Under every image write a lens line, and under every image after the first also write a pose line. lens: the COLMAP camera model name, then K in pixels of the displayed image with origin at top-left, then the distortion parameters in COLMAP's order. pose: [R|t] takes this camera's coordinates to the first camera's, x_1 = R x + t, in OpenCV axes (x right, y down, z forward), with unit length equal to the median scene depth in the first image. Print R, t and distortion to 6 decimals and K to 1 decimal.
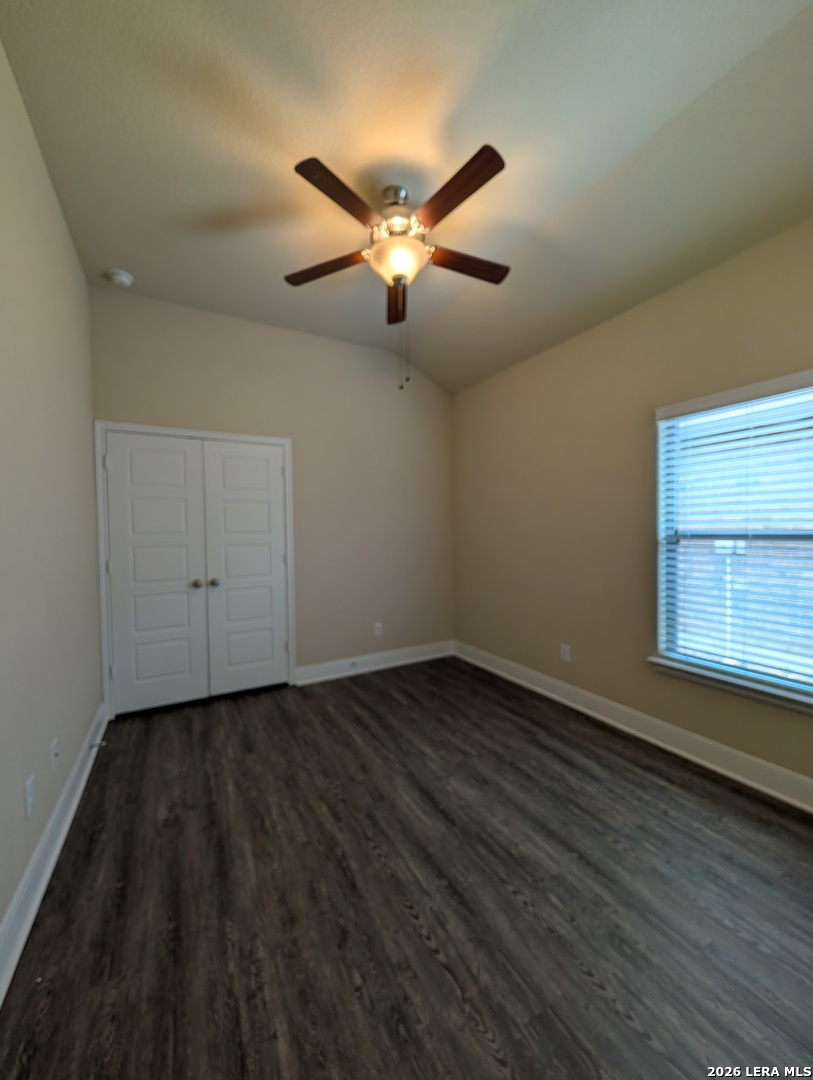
lens RADIAL K [[415.2, 0, 400.7], [0, 415.2, 542.4], [0, 0, 1]] dist [-0.000601, 0.000138]
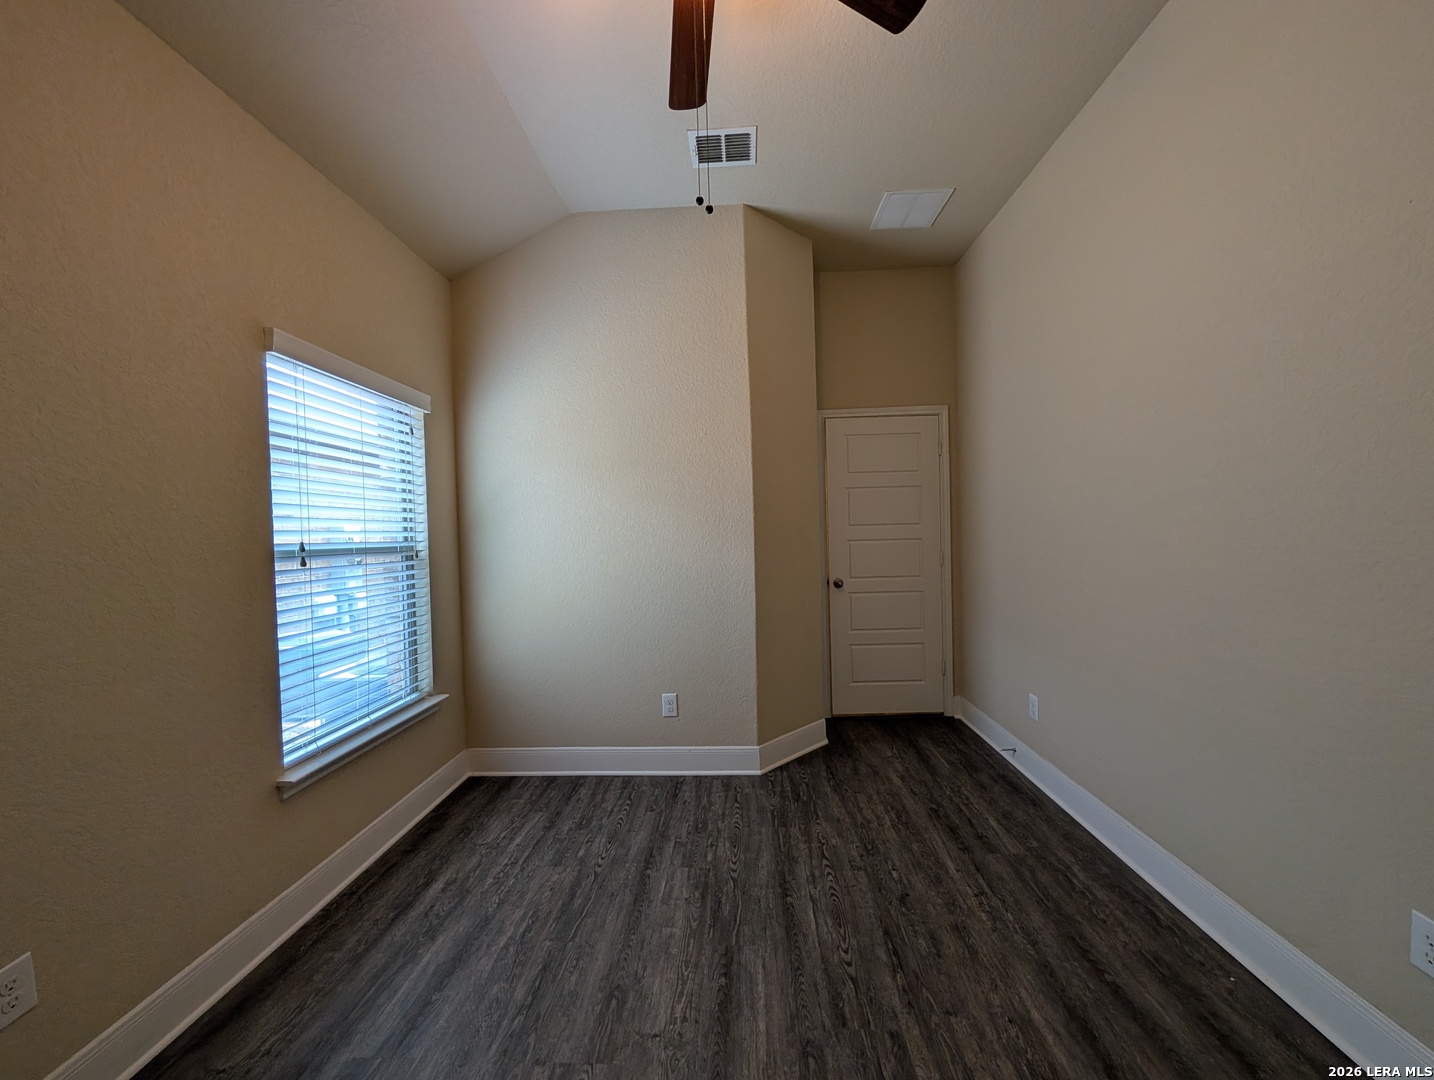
lens RADIAL K [[531.9, 0, 726.0], [0, 531.9, 514.3], [0, 0, 1]] dist [-0.000257, 0.000059]
pose [[-0.860967, 0.049574, 0.506239, -0.408274], [0.049105, 0.998691, -0.014284, -0.048487], [-0.506284, 0.012561, -0.862275, 2.005958]]
